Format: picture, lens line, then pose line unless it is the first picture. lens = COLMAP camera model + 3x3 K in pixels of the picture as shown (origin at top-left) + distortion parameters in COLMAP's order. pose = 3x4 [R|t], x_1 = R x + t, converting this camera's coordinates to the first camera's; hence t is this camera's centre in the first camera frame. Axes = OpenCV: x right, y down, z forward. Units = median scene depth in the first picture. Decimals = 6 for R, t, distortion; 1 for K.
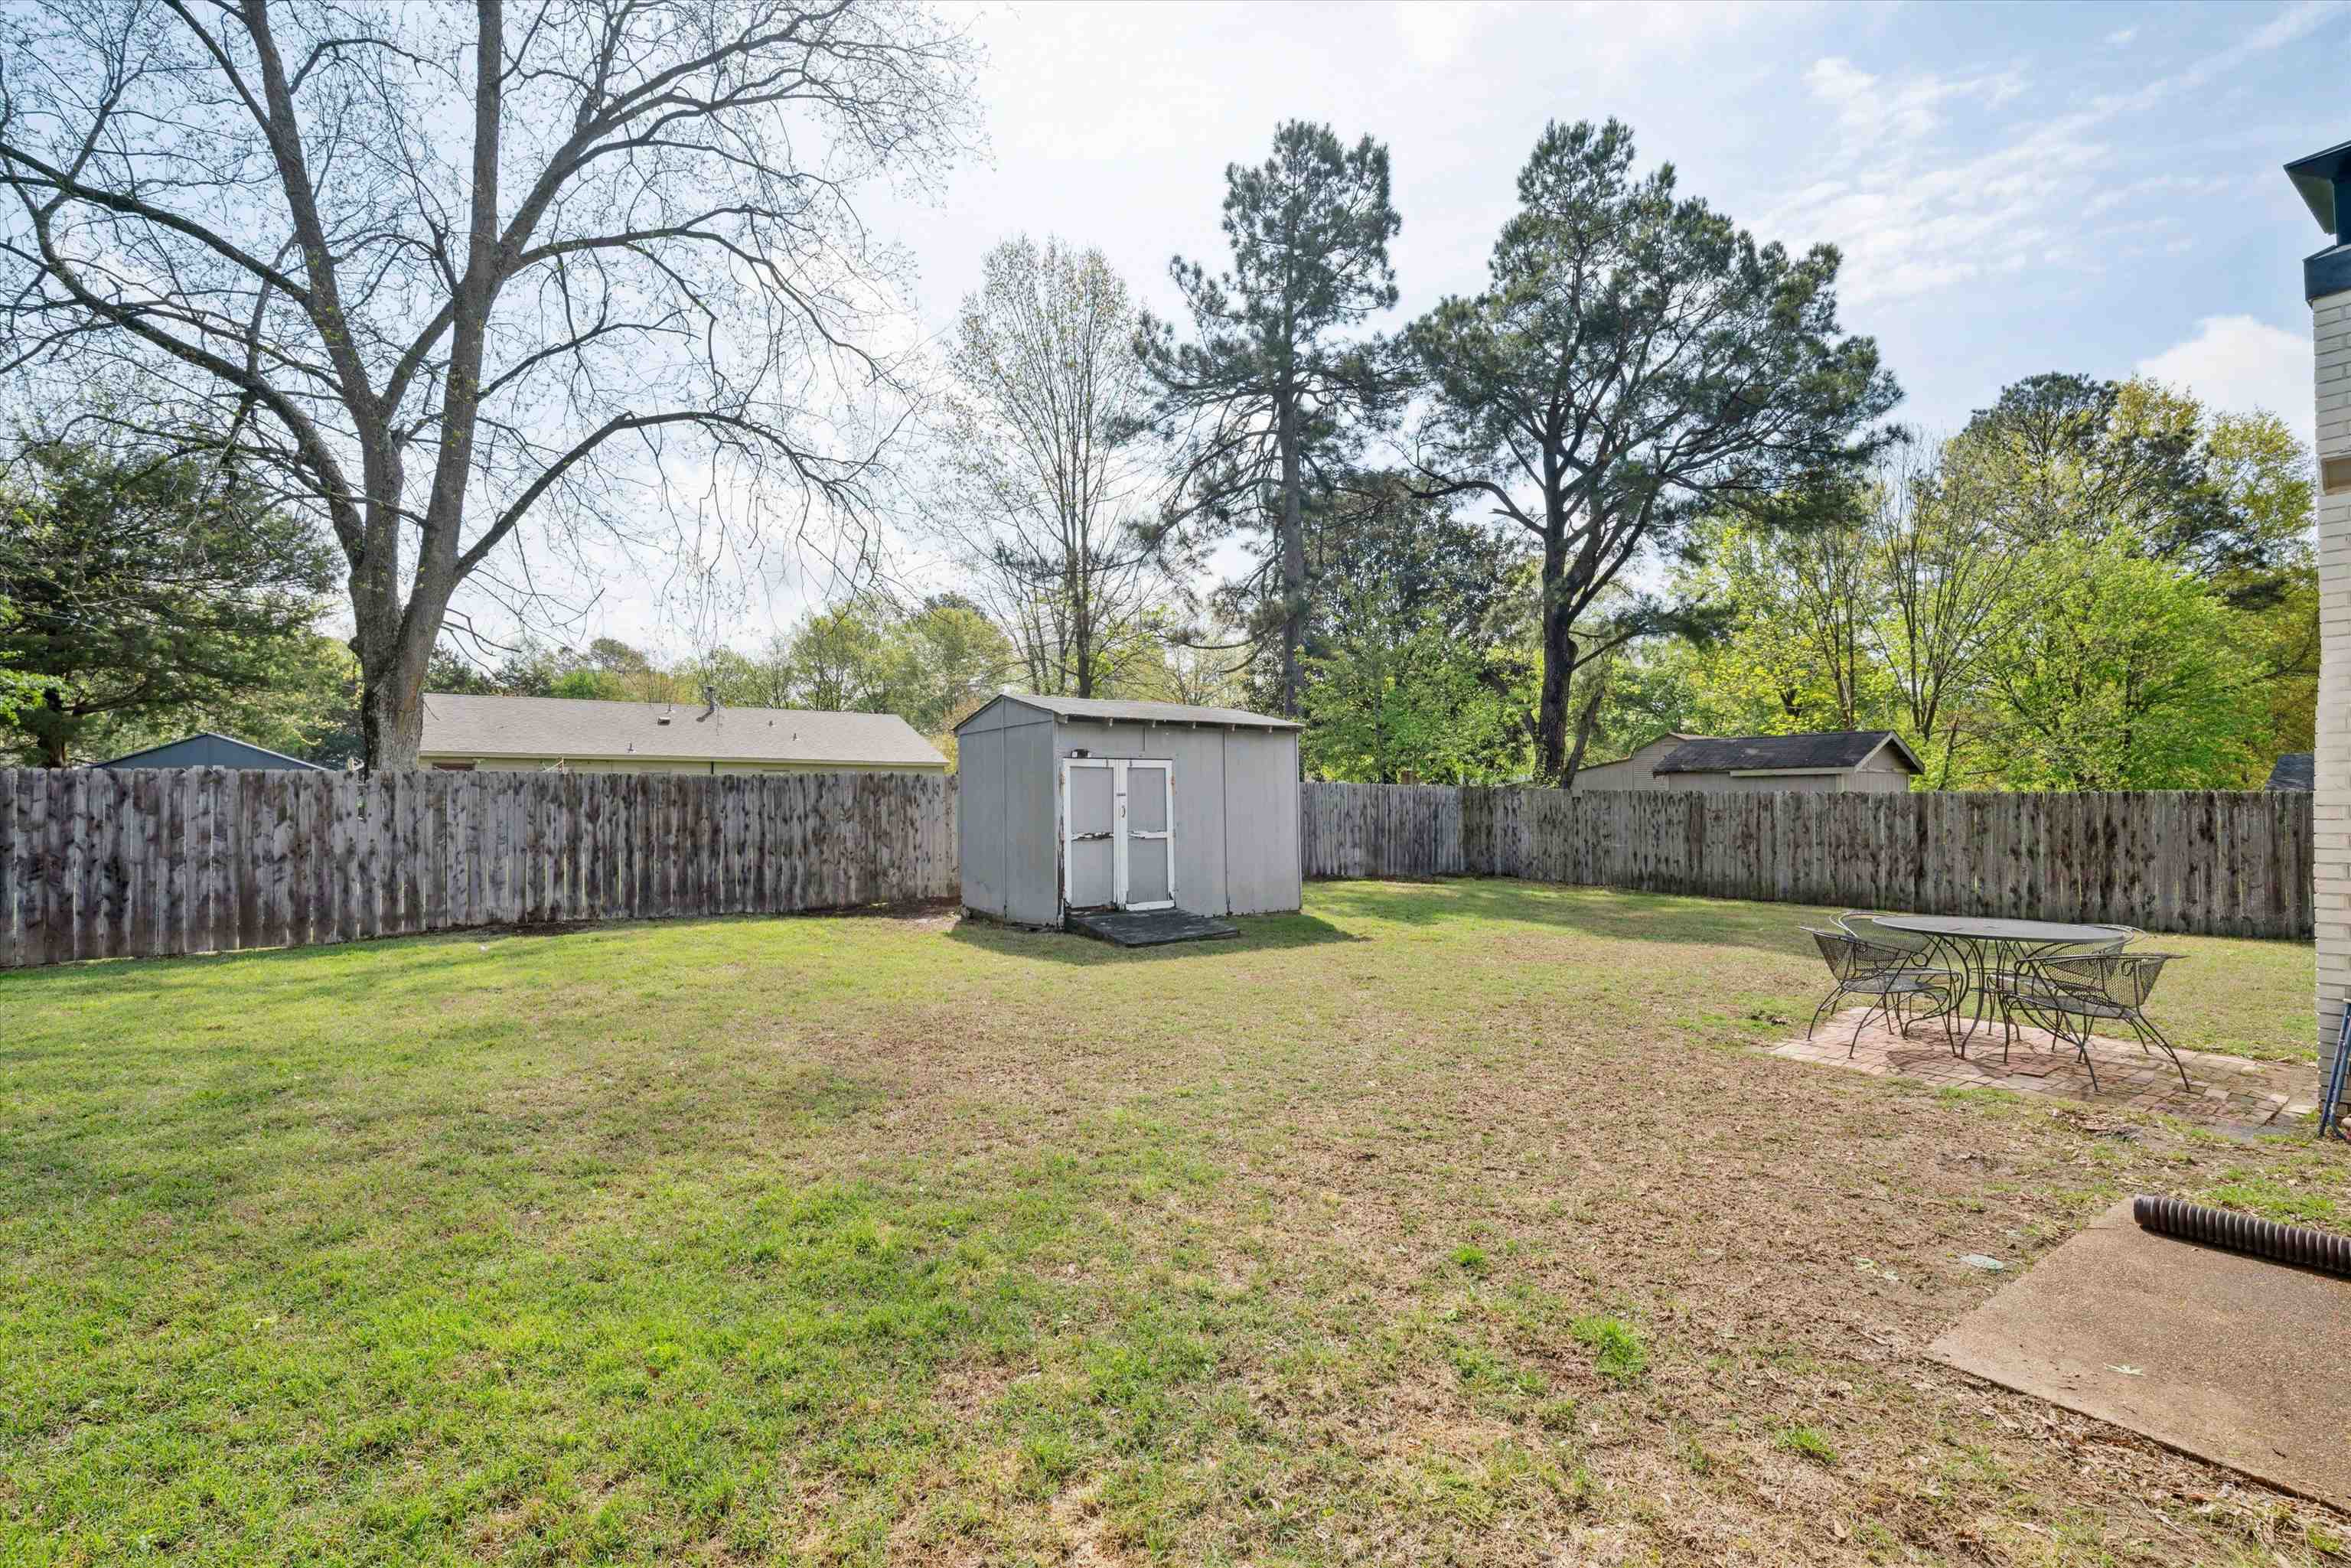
lens RADIAL K [[1084.0, 0, 1178.2], [0, 1084.0, 788.1], [0, 0, 1]] dist [0.002522, 0.000429]
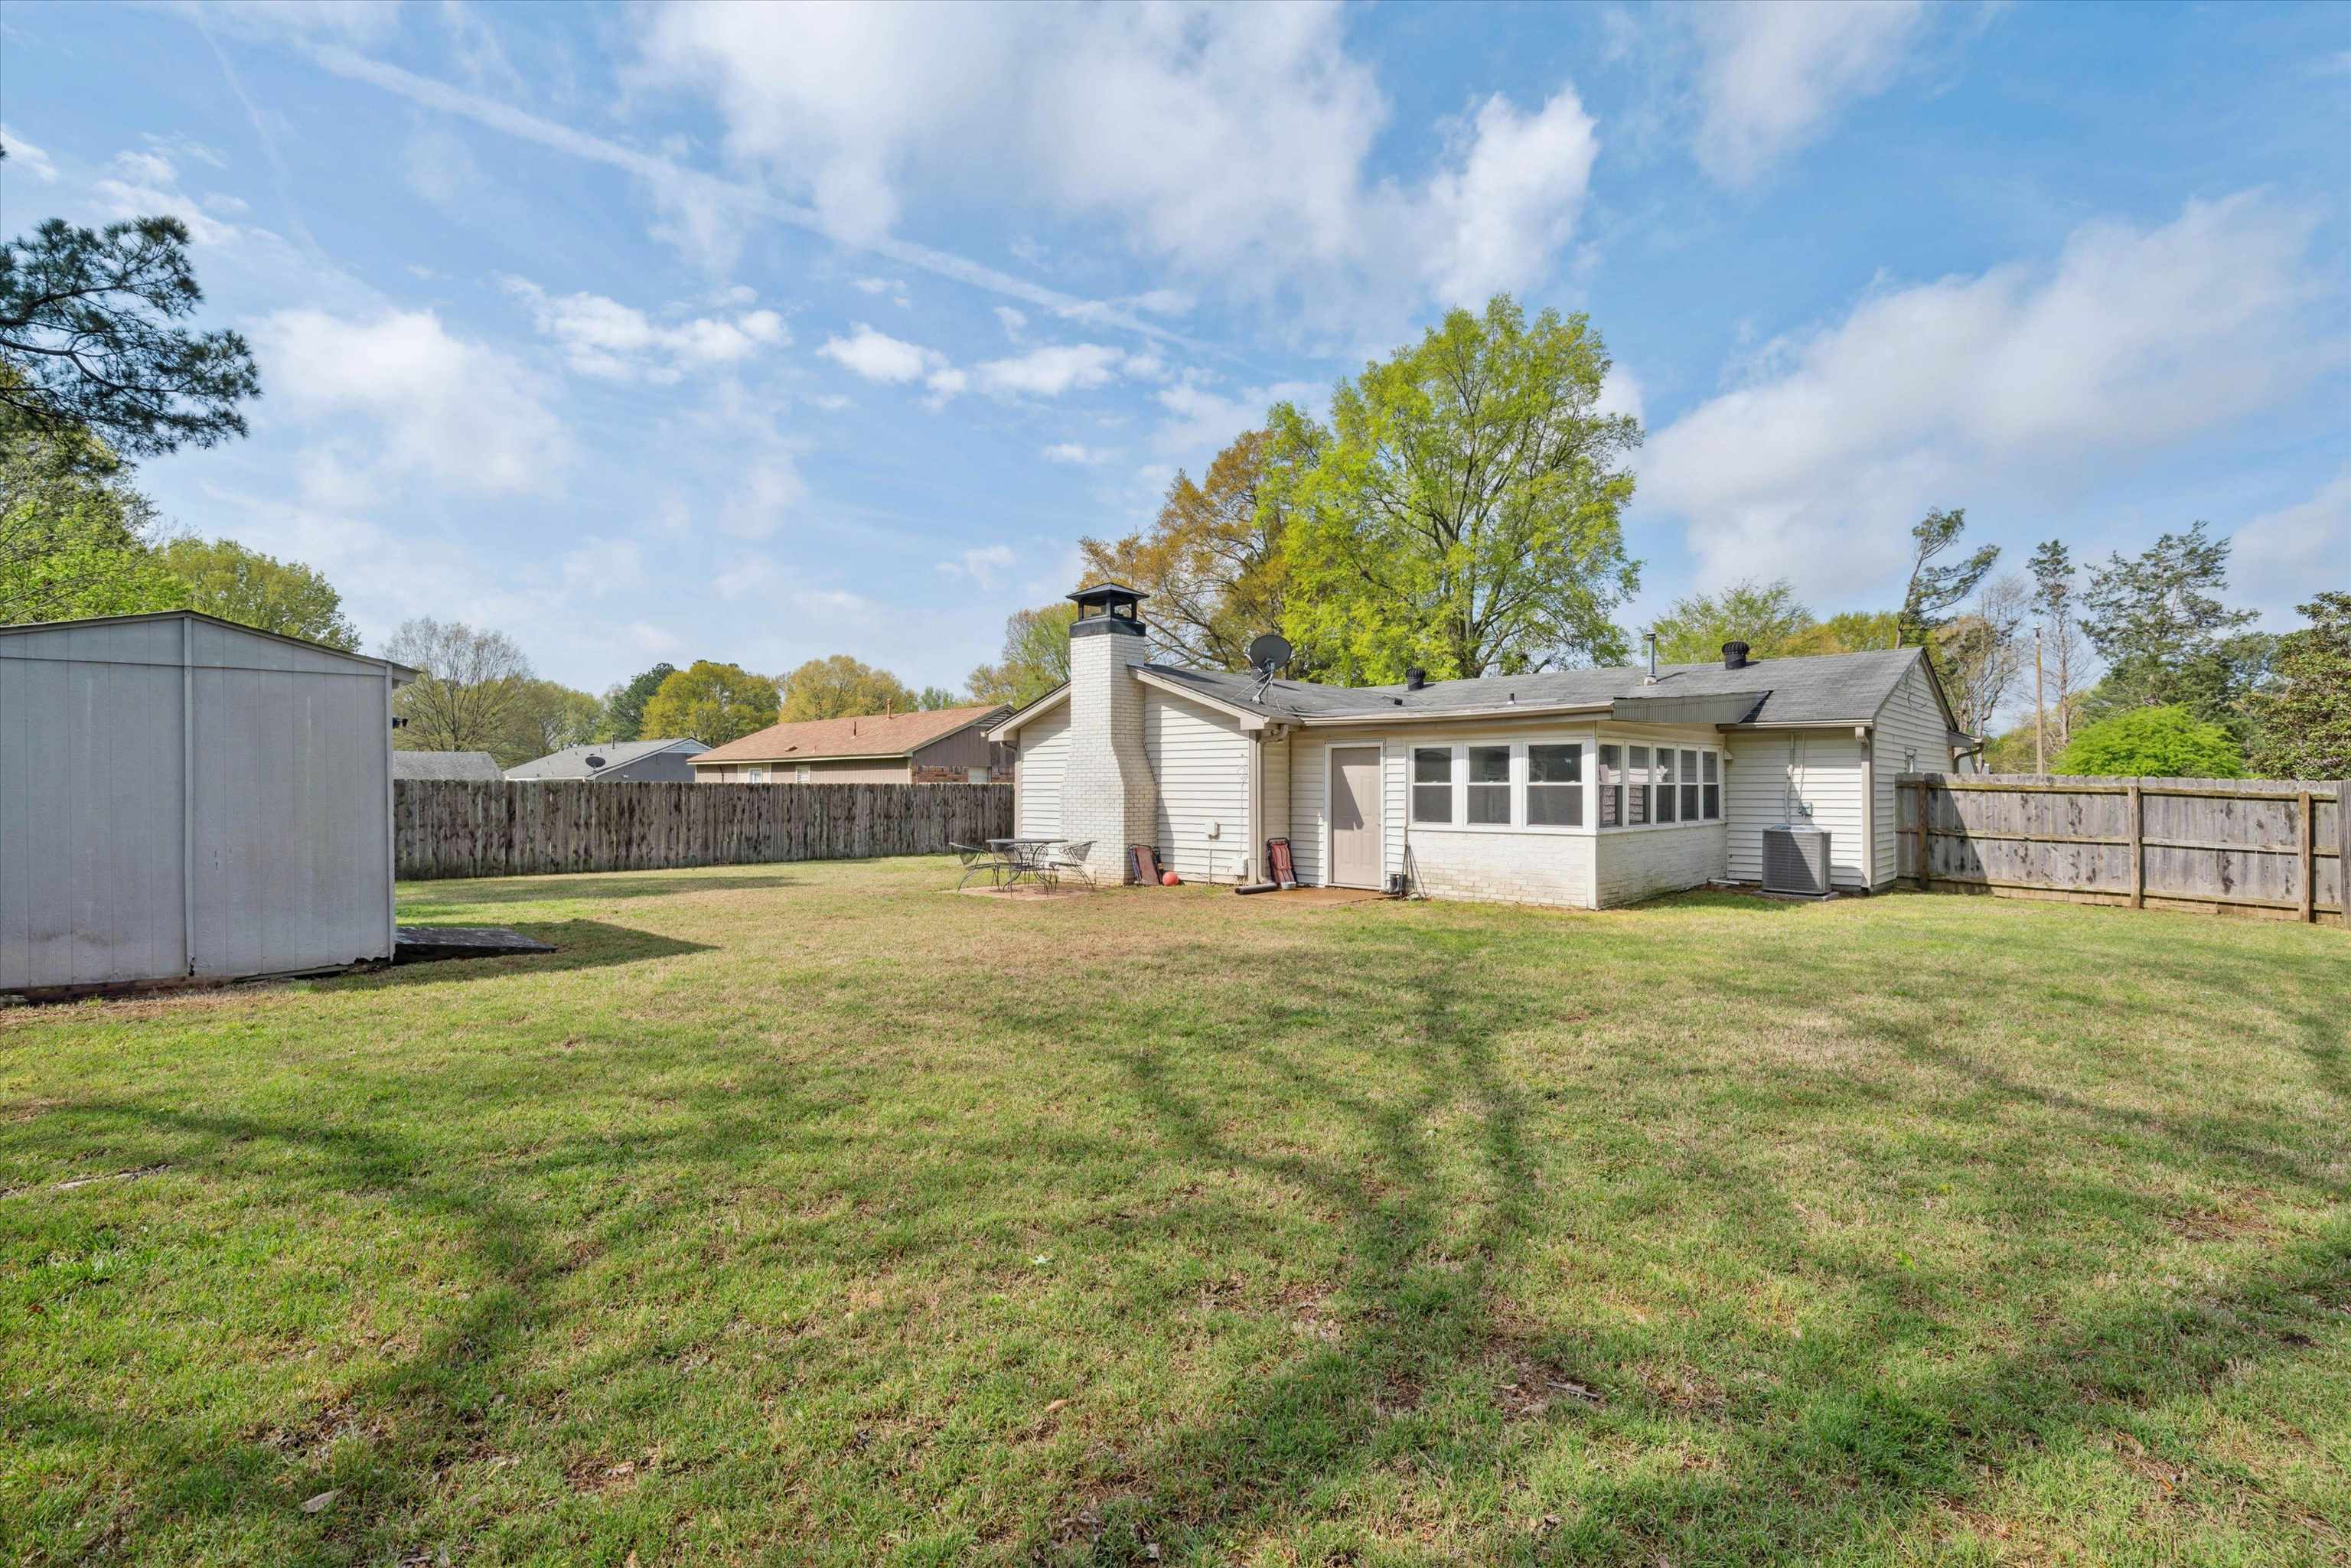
lens RADIAL K [[1084.0, 0, 1175.3], [0, 1084.0, 784.0], [0, 0, 1]] dist [0.002522, 0.000429]
pose [[0.408132, 0.005202, 0.912908, -0.181162], [-0.012694, 0.999919, -0.000023, -0.002649], [-0.912834, -0.011579, 0.408166, -0.262074]]
